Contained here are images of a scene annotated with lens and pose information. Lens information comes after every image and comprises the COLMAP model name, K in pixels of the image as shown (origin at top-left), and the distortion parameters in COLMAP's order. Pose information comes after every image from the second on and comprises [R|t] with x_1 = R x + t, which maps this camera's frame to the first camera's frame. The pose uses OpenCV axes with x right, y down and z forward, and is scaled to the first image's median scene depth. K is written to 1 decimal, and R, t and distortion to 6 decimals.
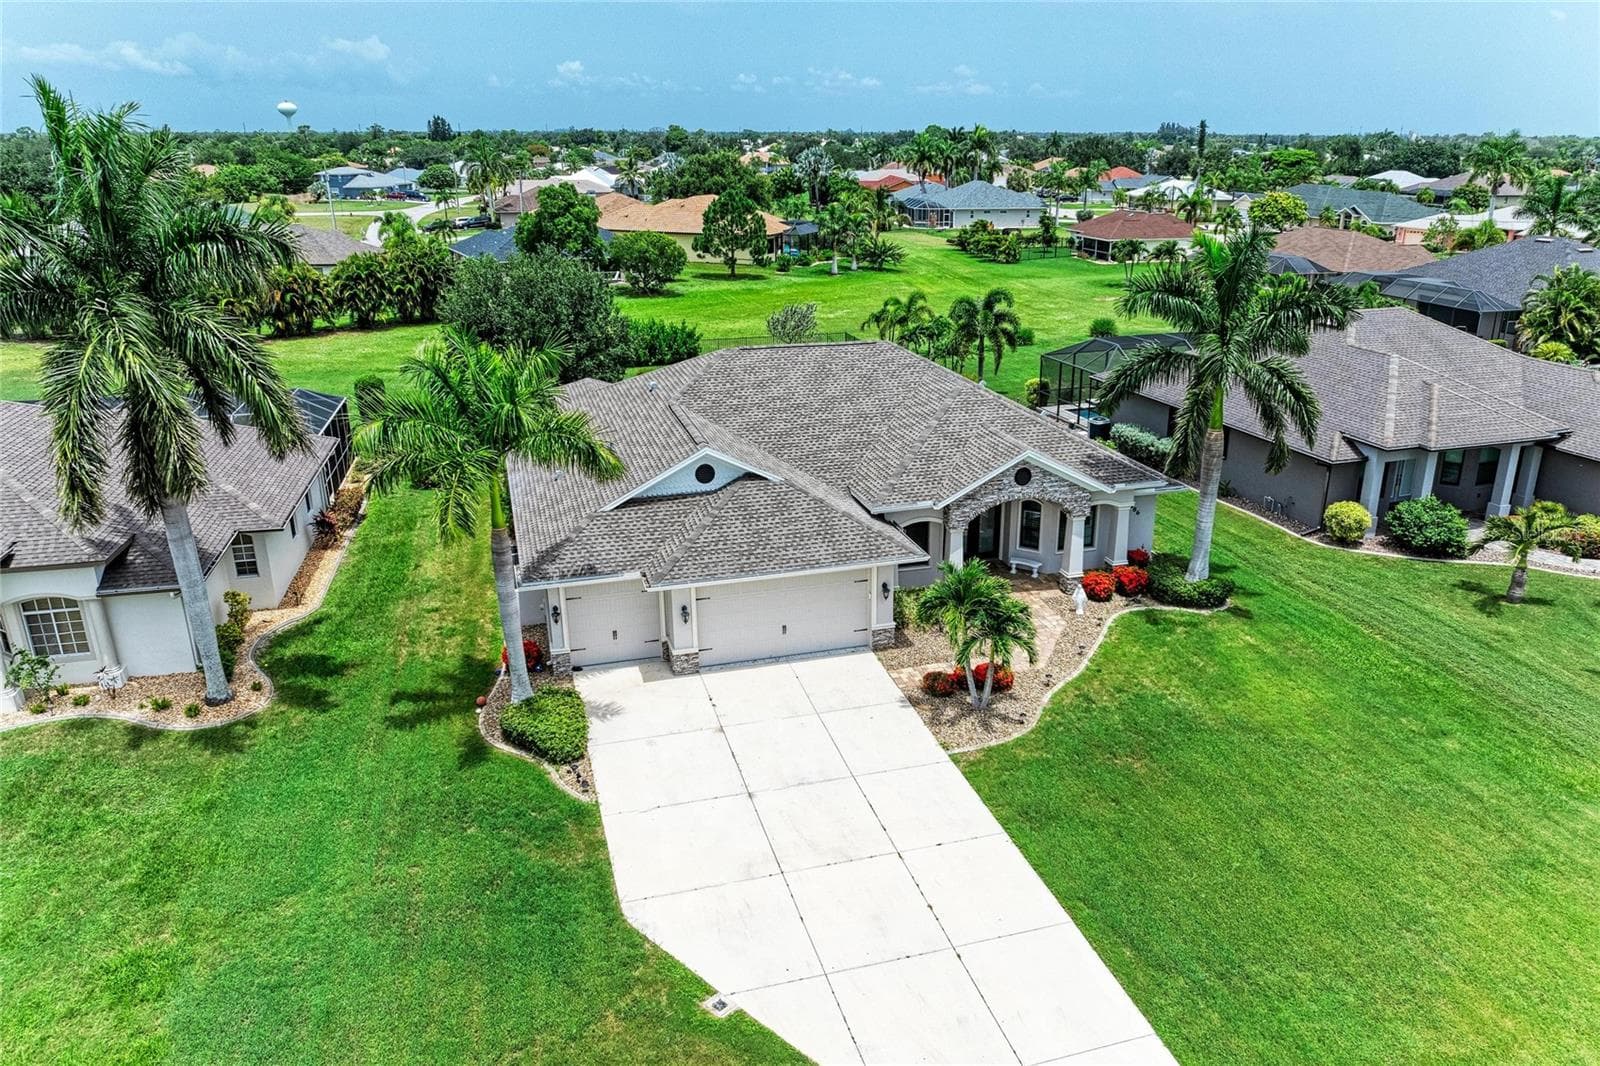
lens RADIAL K [[1096.7, 0, 812.8], [0, 1096.7, 532.9], [0, 0, 1]] dist [-0.017814, -0.001068]
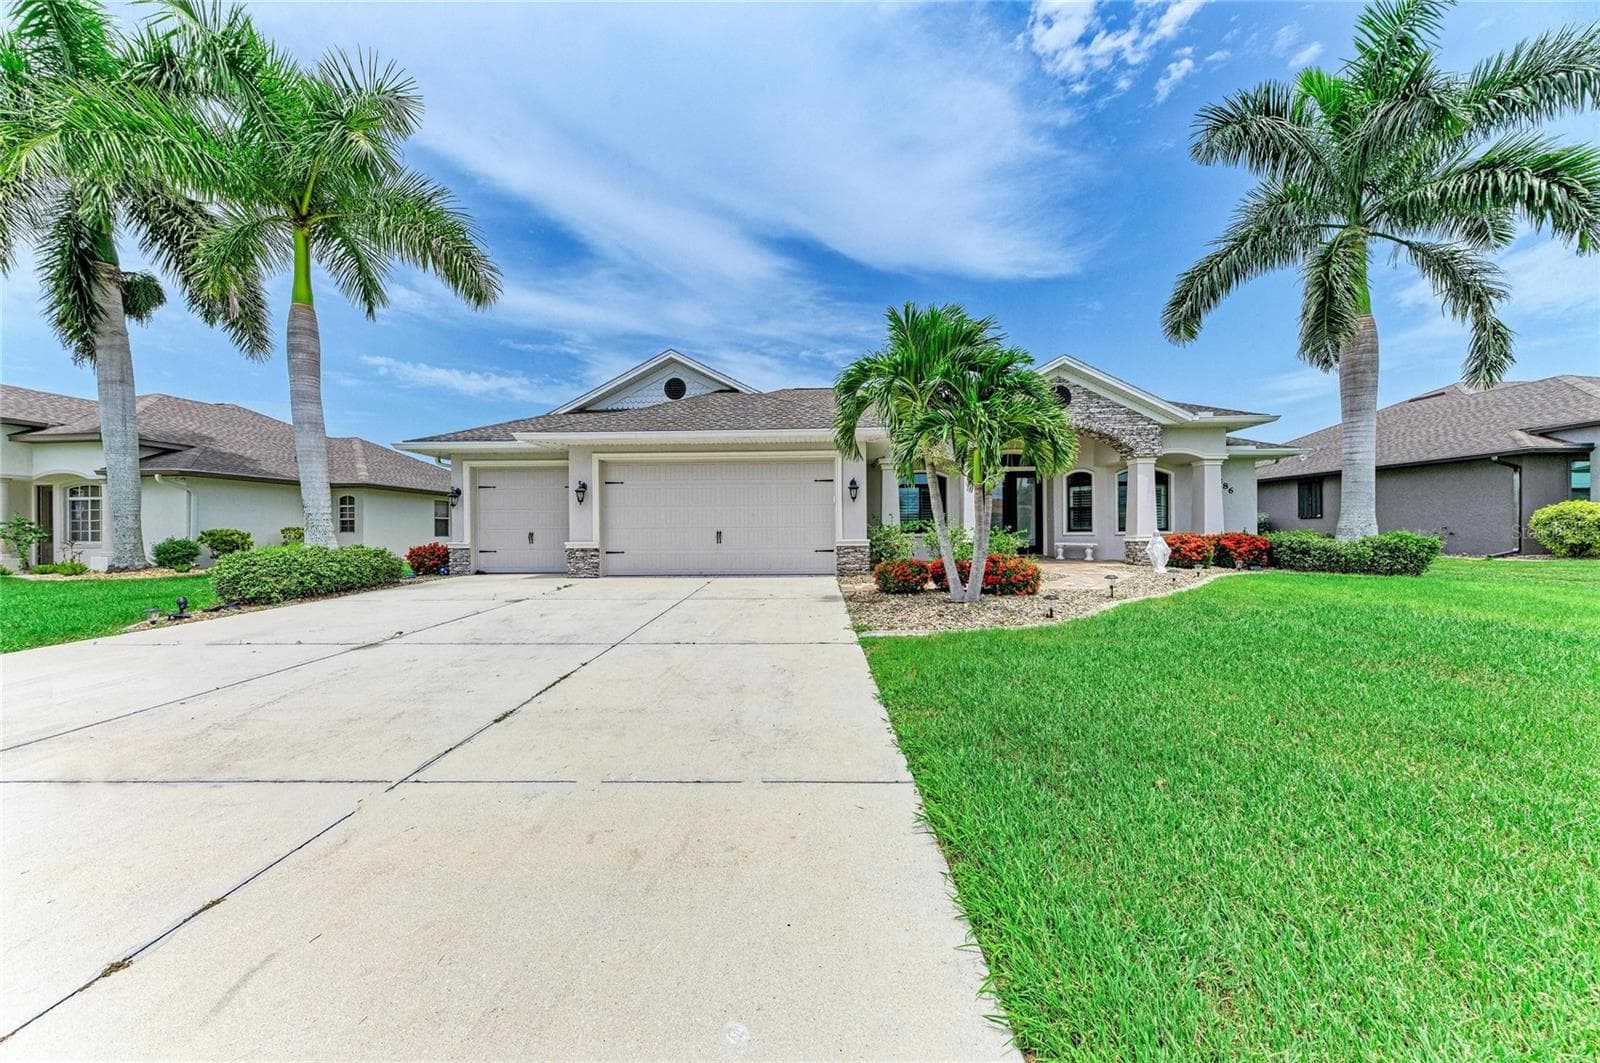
lens RADIAL K [[559.4, 0, 795.6], [0, 559.4, 530.3], [0, 0, 1]] dist [0.007731, -0.000500]
pose [[0.953506, -0.002103, -0.301368, 0.128472], [-0.095843, 0.945946, -0.309839, 0.179138], [0.285730, 0.324317, 0.901763, 0.592179]]
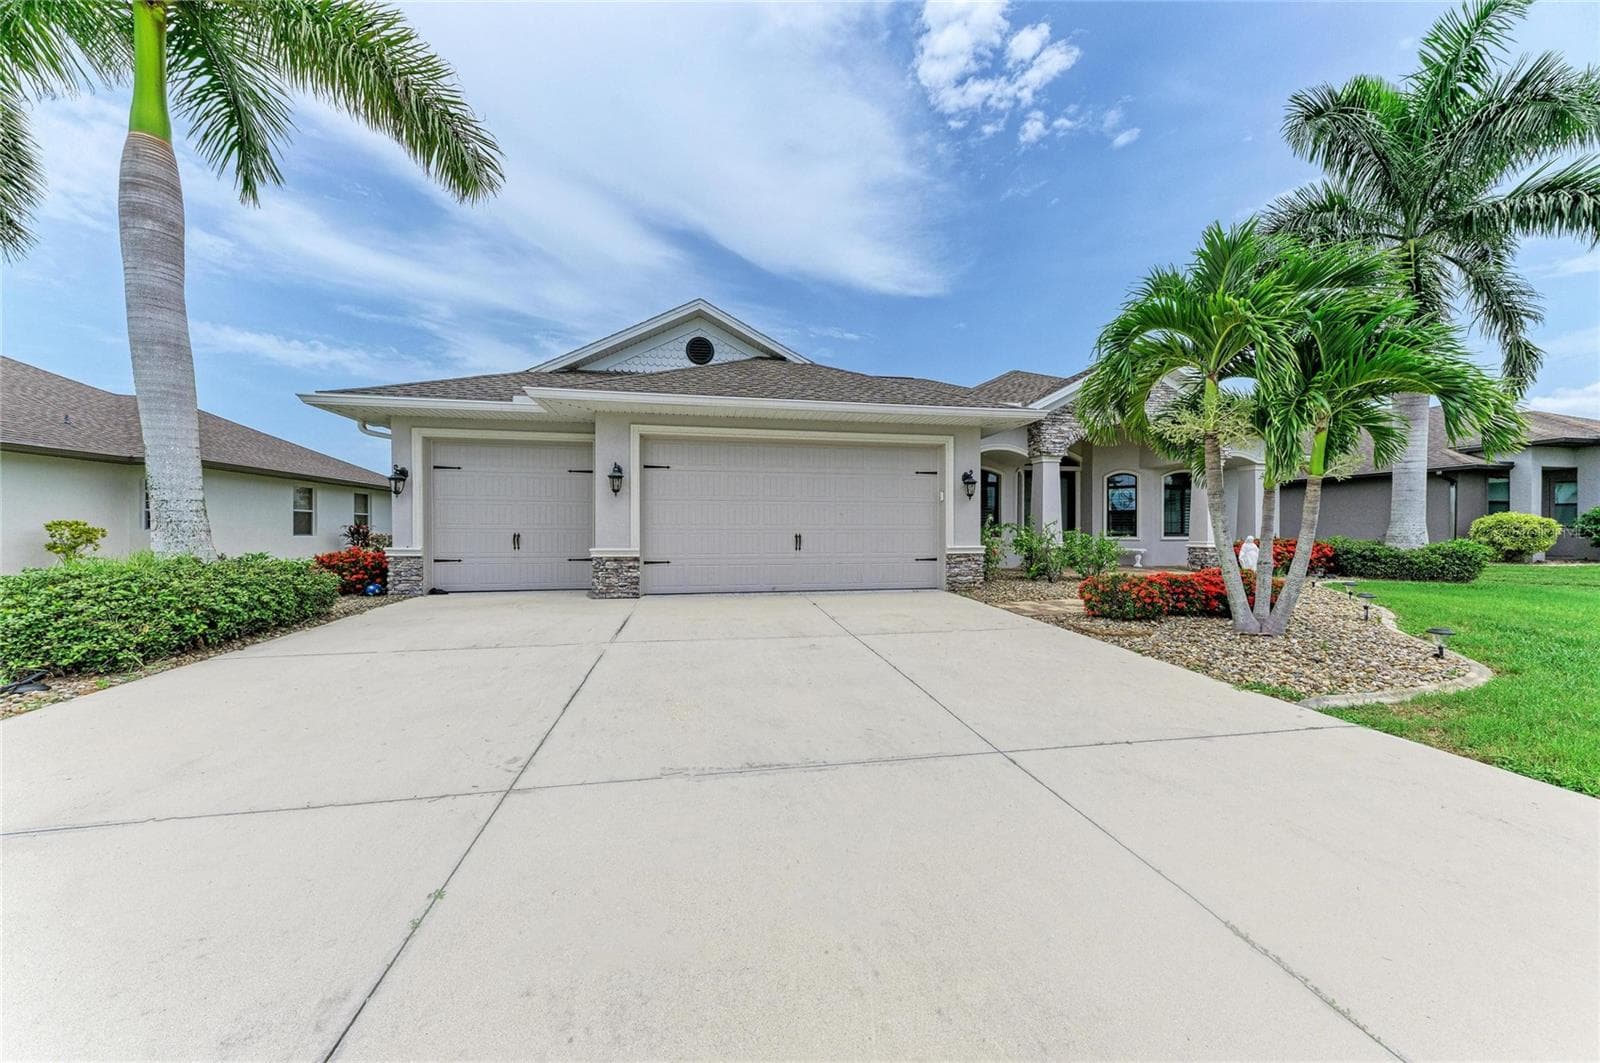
lens RADIAL K [[559.4, 0, 803.0], [0, 559.4, 531.6], [0, 0, 1]] dist [0.007731, -0.000500]
pose [[0.995987, 0.006480, -0.089264, 0.003224], [-0.035107, 0.945725, -0.323067, 0.161412], [0.082325, 0.324904, 0.942157, 0.640792]]
